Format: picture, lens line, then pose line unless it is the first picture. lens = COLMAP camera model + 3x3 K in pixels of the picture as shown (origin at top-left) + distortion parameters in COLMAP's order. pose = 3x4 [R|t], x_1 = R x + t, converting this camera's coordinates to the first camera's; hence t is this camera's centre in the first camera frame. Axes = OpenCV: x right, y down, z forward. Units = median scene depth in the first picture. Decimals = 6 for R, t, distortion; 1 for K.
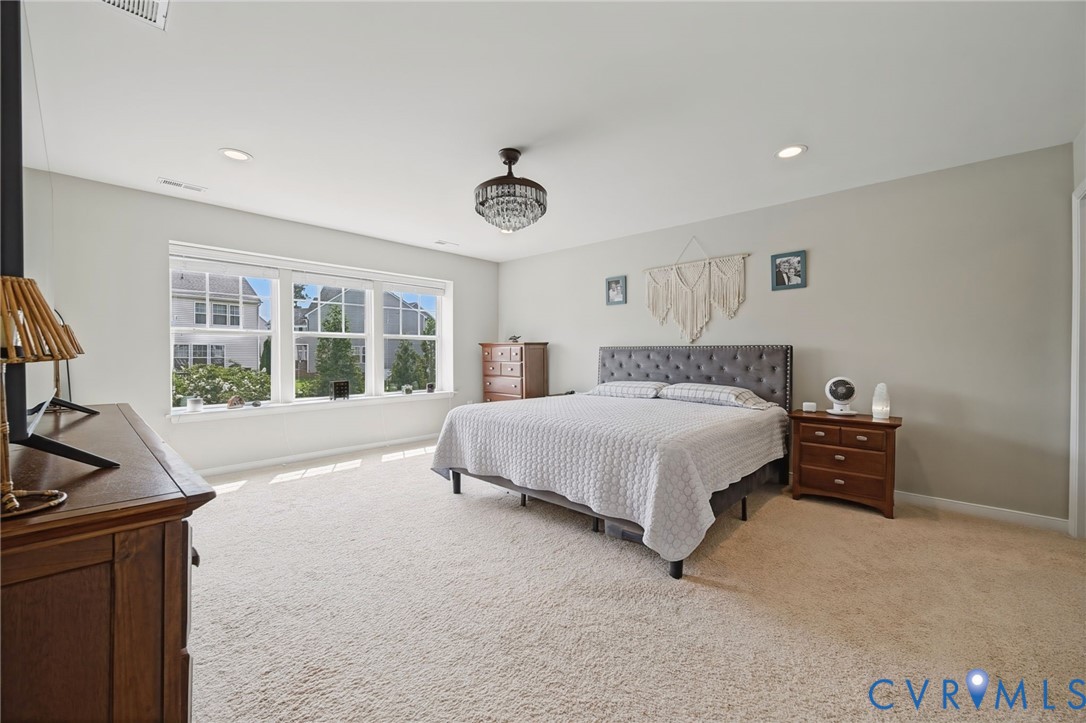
lens RADIAL K [[429.0, 0, 548.9], [0, 429.0, 360.9], [0, 0, 1]] dist [-0.002065, 0.000013]
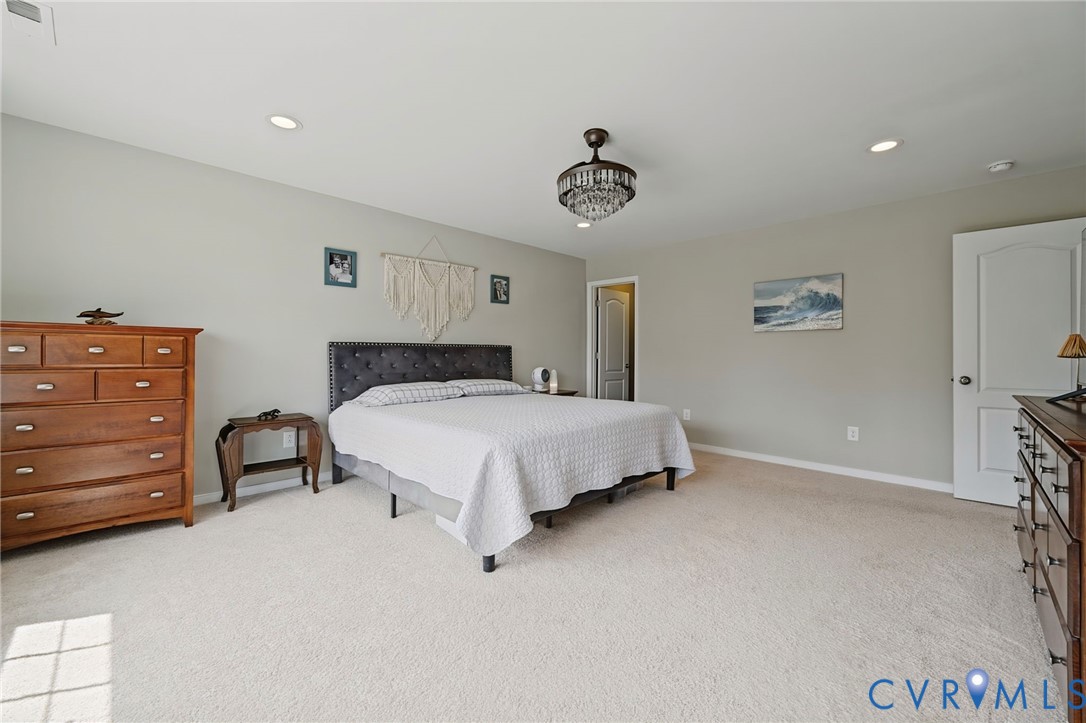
lens RADIAL K [[429.0, 0, 548.7], [0, 429.0, 352.9], [0, 0, 1]] dist [-0.002065, 0.000013]
pose [[0.048568, 0.001730, 0.998818, -0.676504], [0.015961, 0.999869, -0.002507, -0.007606], [-0.998692, 0.016064, 0.048534, 0.704220]]
